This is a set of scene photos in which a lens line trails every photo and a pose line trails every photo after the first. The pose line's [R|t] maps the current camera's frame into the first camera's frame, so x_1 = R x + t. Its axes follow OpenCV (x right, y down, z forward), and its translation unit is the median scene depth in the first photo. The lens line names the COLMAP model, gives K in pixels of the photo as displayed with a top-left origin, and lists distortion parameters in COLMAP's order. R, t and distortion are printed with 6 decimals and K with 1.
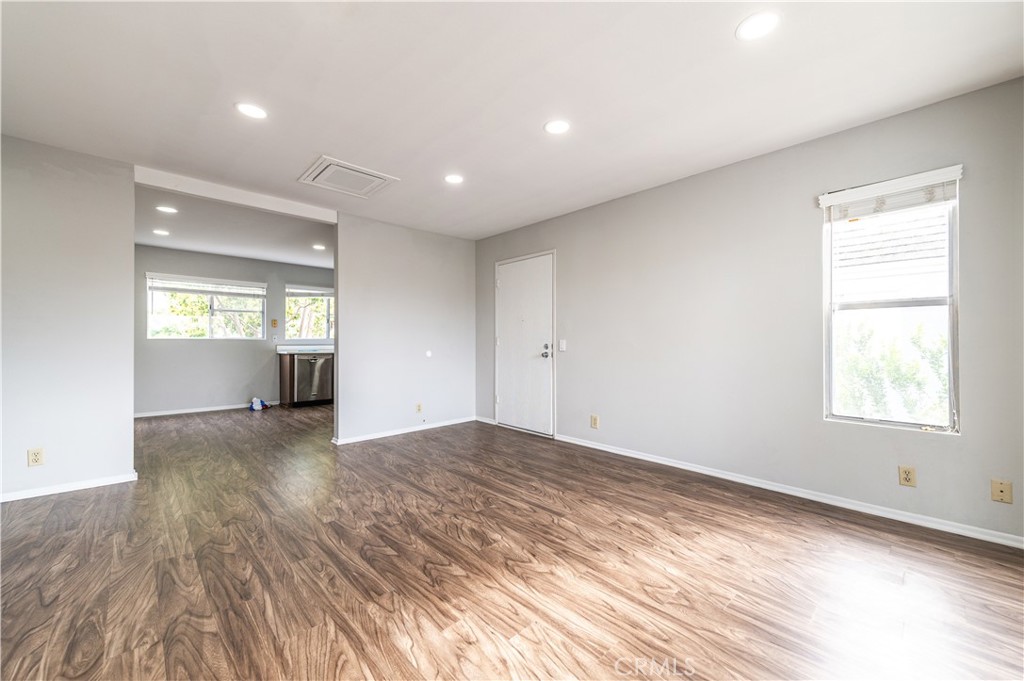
lens RADIAL K [[401.4, 0, 509.3], [0, 401.4, 343.3], [0, 0, 1]] dist [0.011085, -0.000319]
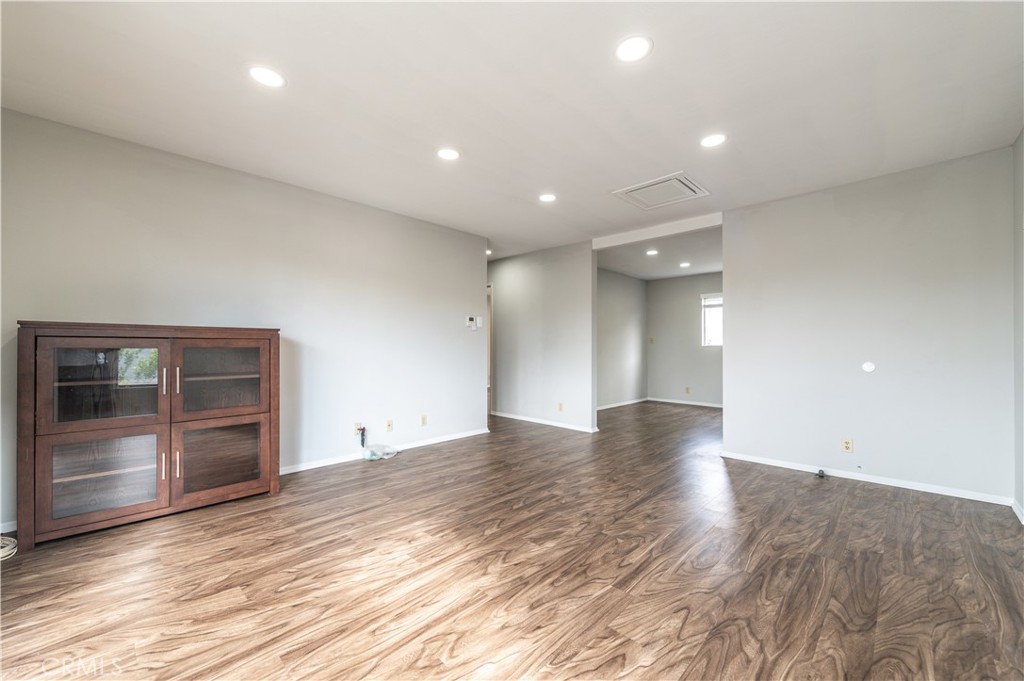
lens RADIAL K [[401.4, 0, 507.9], [0, 401.4, 342.6], [0, 0, 1]] dist [0.011085, -0.000319]
pose [[0.032945, -0.011345, -0.999393, 0.980532], [-0.006638, 0.999911, -0.011570, -0.004003], [0.999435, 0.007015, 0.032867, 0.881439]]
